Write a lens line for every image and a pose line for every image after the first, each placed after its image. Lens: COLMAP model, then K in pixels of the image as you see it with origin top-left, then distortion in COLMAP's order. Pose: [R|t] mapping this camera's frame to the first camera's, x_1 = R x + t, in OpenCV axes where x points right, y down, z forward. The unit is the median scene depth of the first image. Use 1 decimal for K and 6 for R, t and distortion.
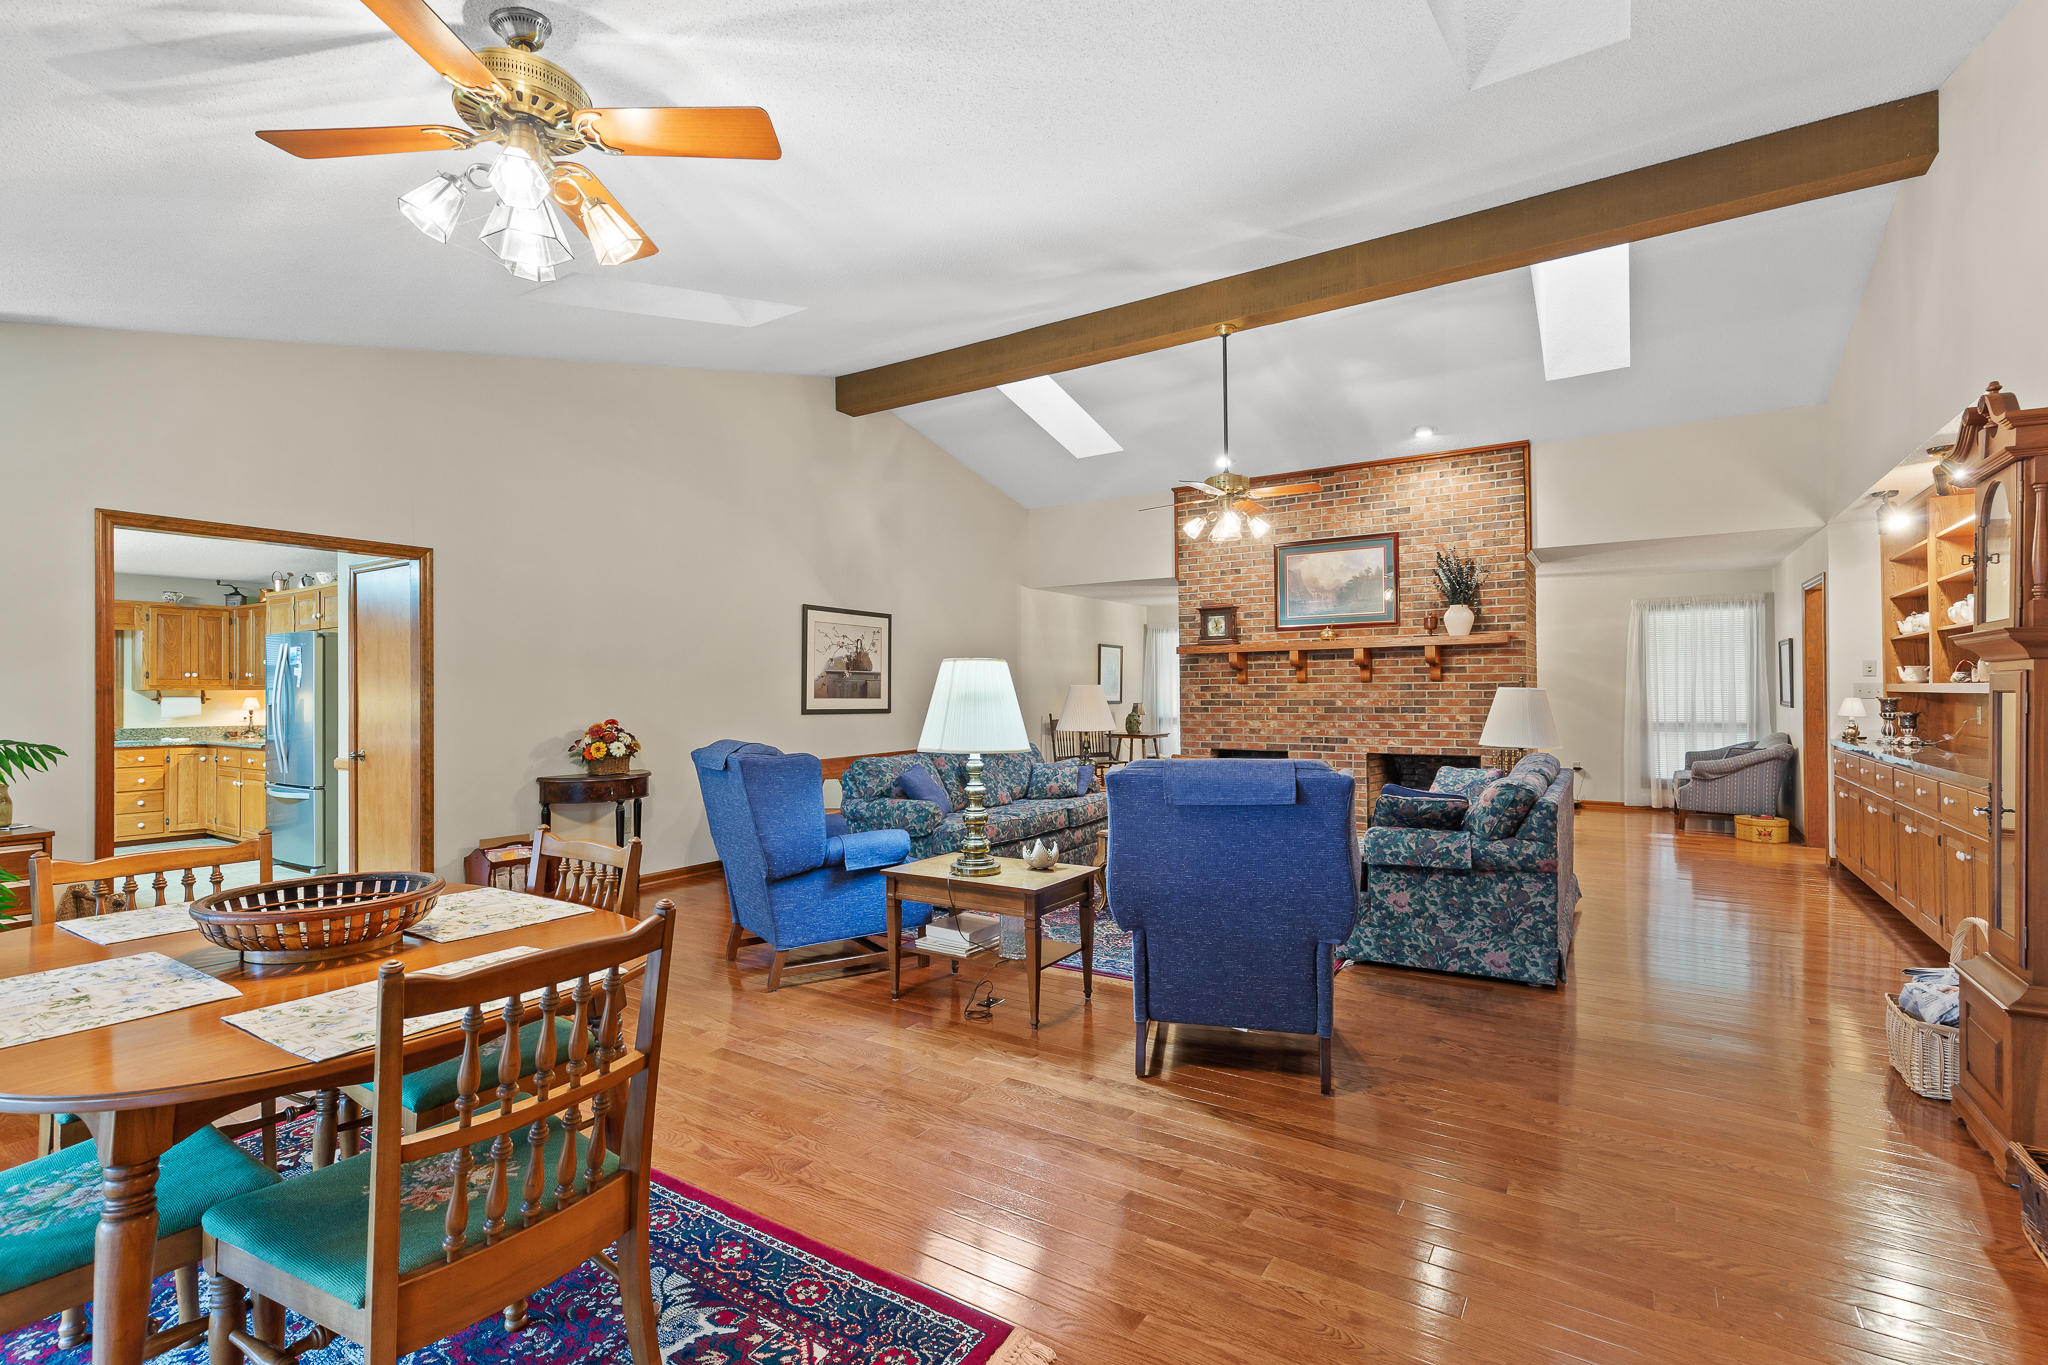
lens RADIAL K [[939.3, 0, 1023.2], [0, 939.3, 684.6], [0, 0, 1]] dist [0.004690, -0.001218]
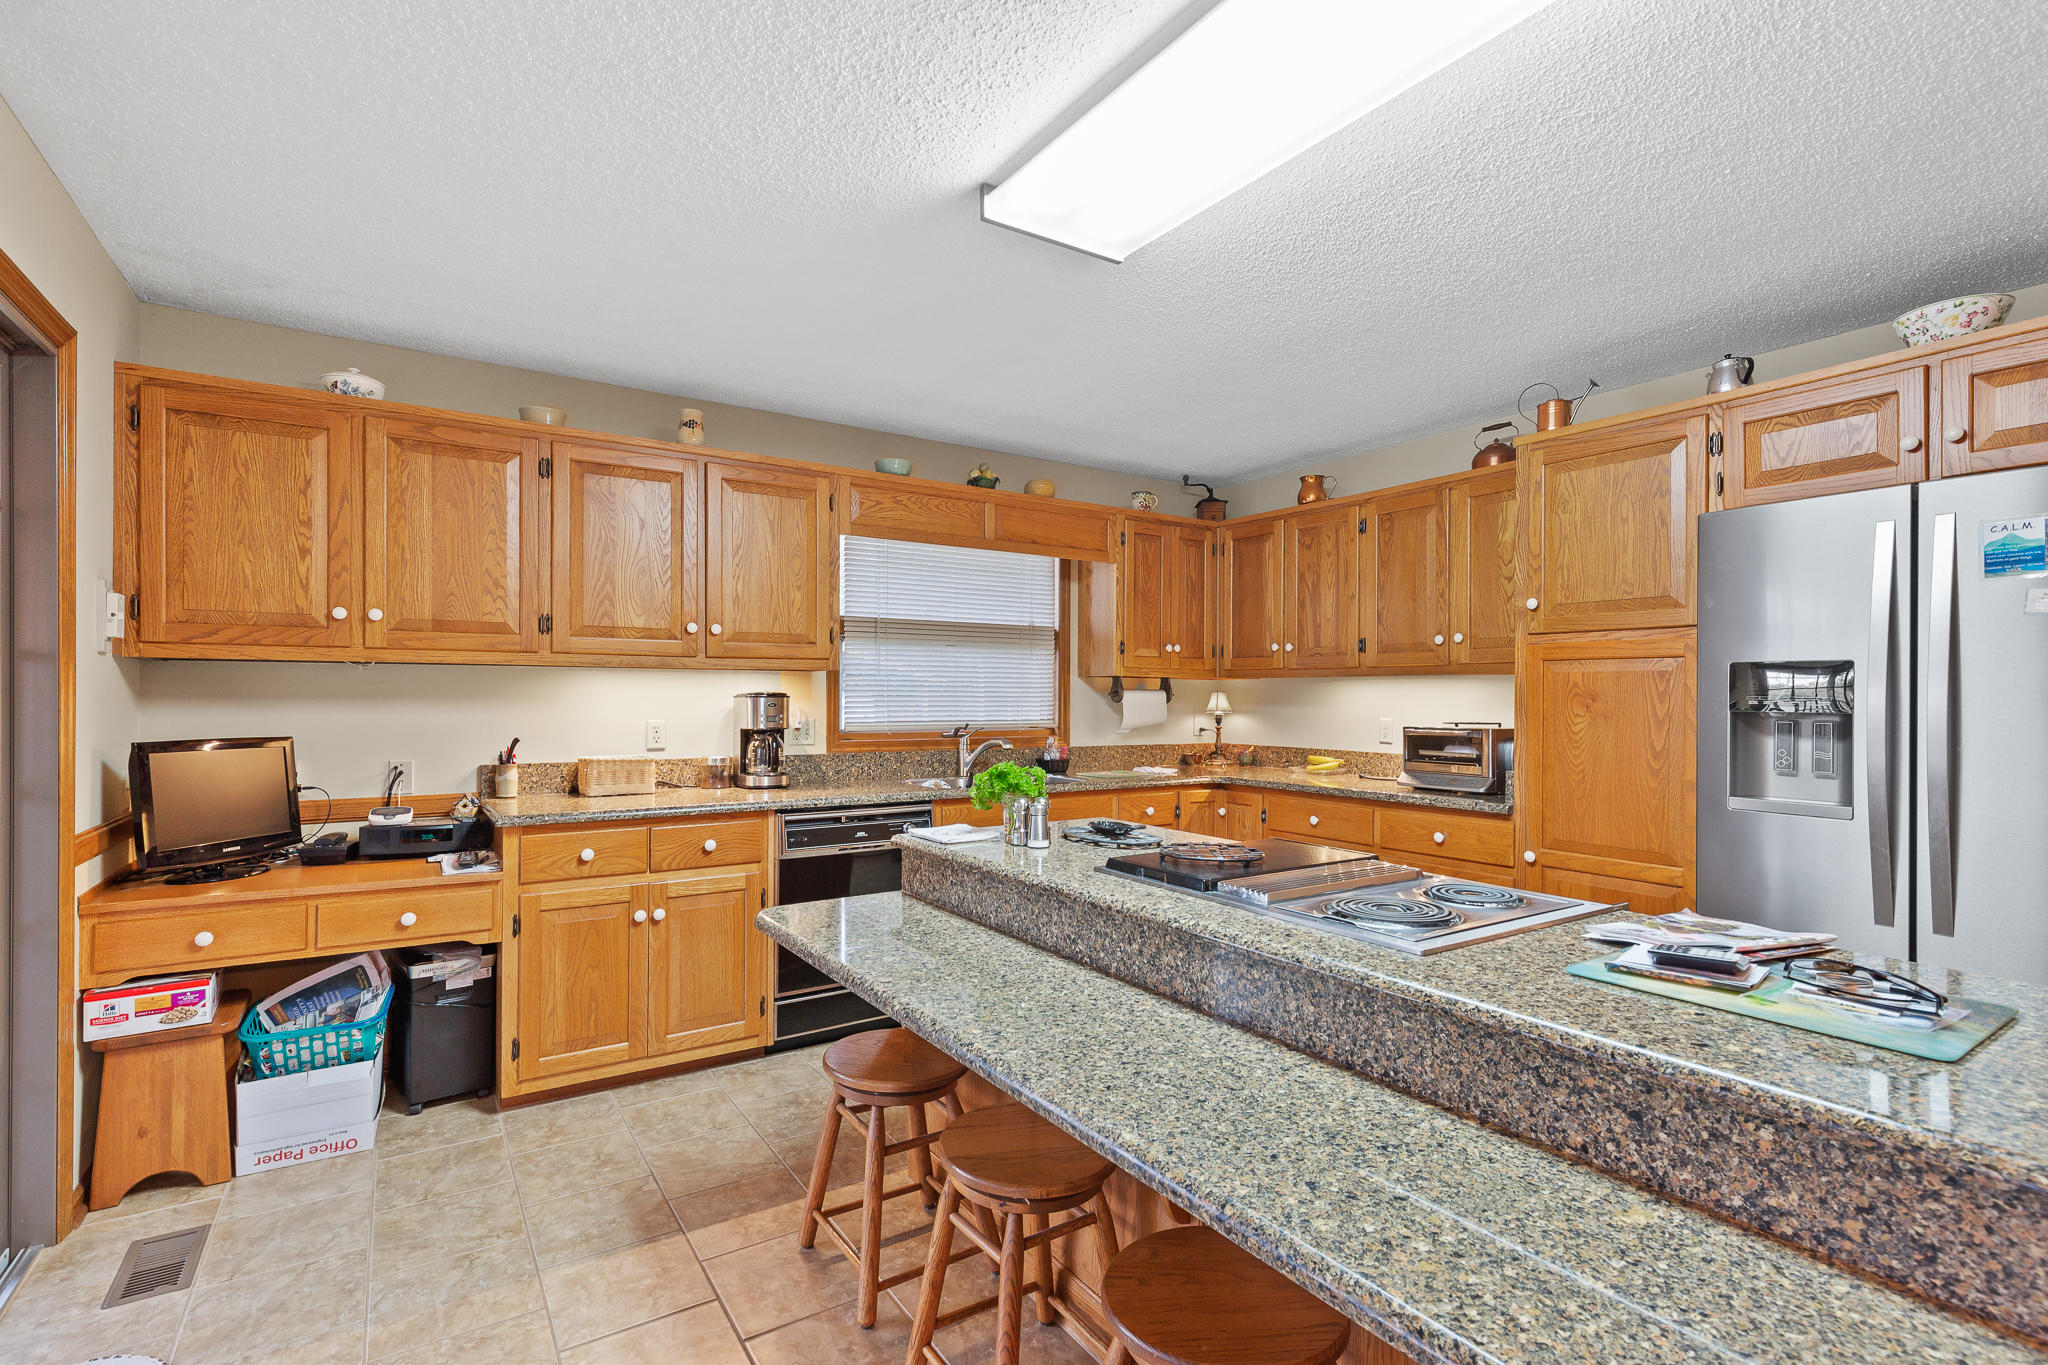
lens RADIAL K [[939.3, 0, 1008.6], [0, 939.3, 691.7], [0, 0, 1]] dist [0.004690, -0.001218]
pose [[0.914747, 0.004898, -0.403998, -0.755105], [-0.005418, 0.999985, -0.000144, 0.014616], [0.403992, 0.002321, 0.914760, 0.479869]]
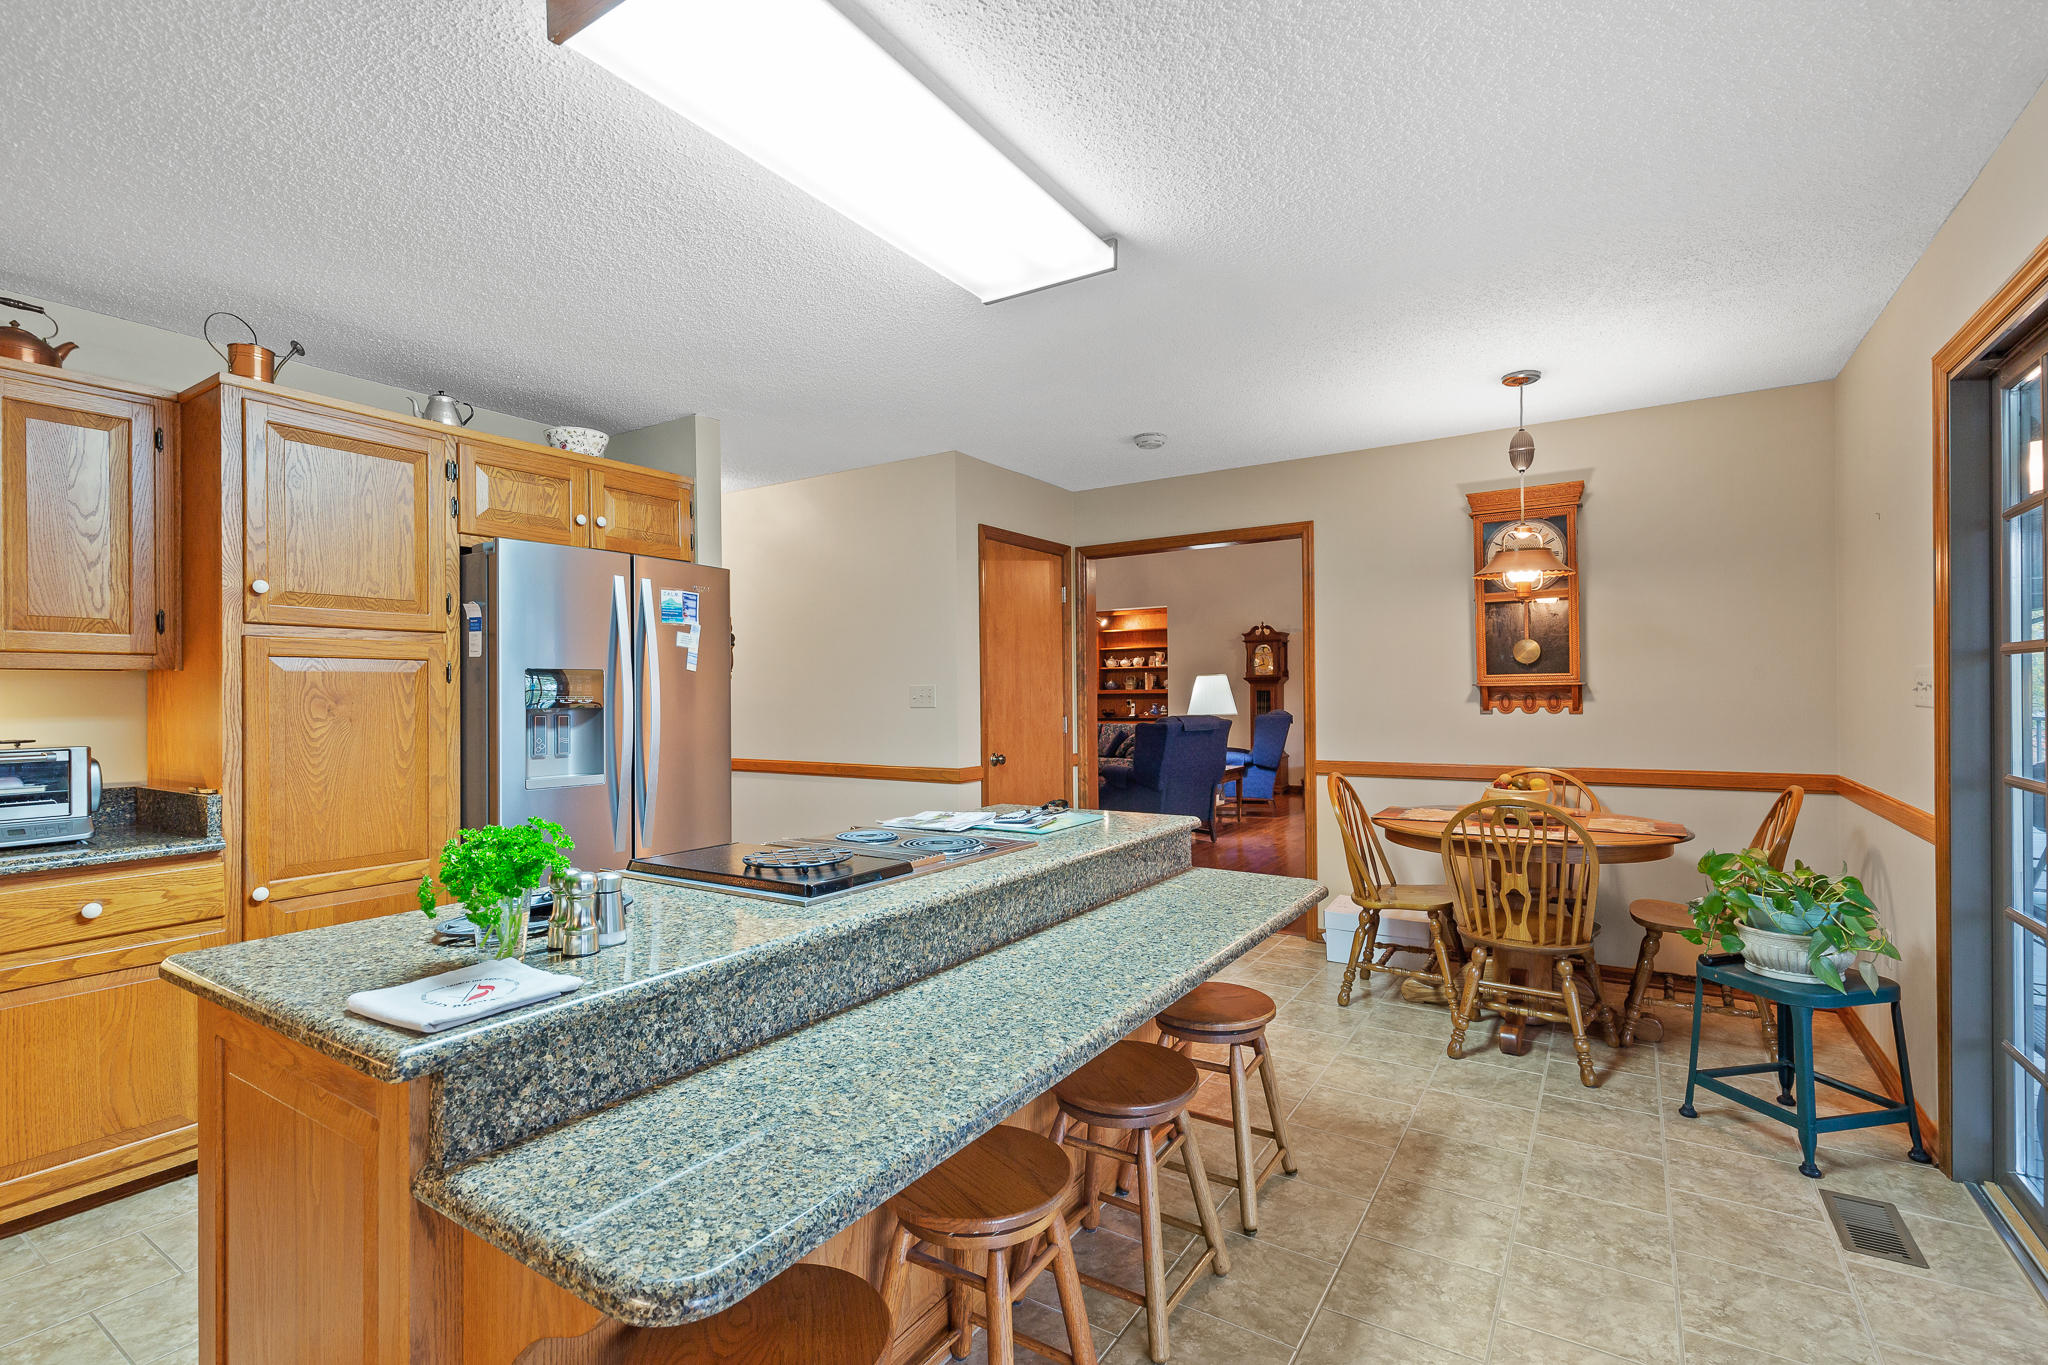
lens RADIAL K [[939.3, 0, 1010.0], [0, 939.3, 690.4], [0, 0, 1]] dist [0.004690, -0.001218]
pose [[0.006623, 0.005964, 0.999960, -1.785960], [0.006124, 0.999963, -0.006005, 0.019329], [-0.999959, 0.006164, 0.006587, 1.166745]]
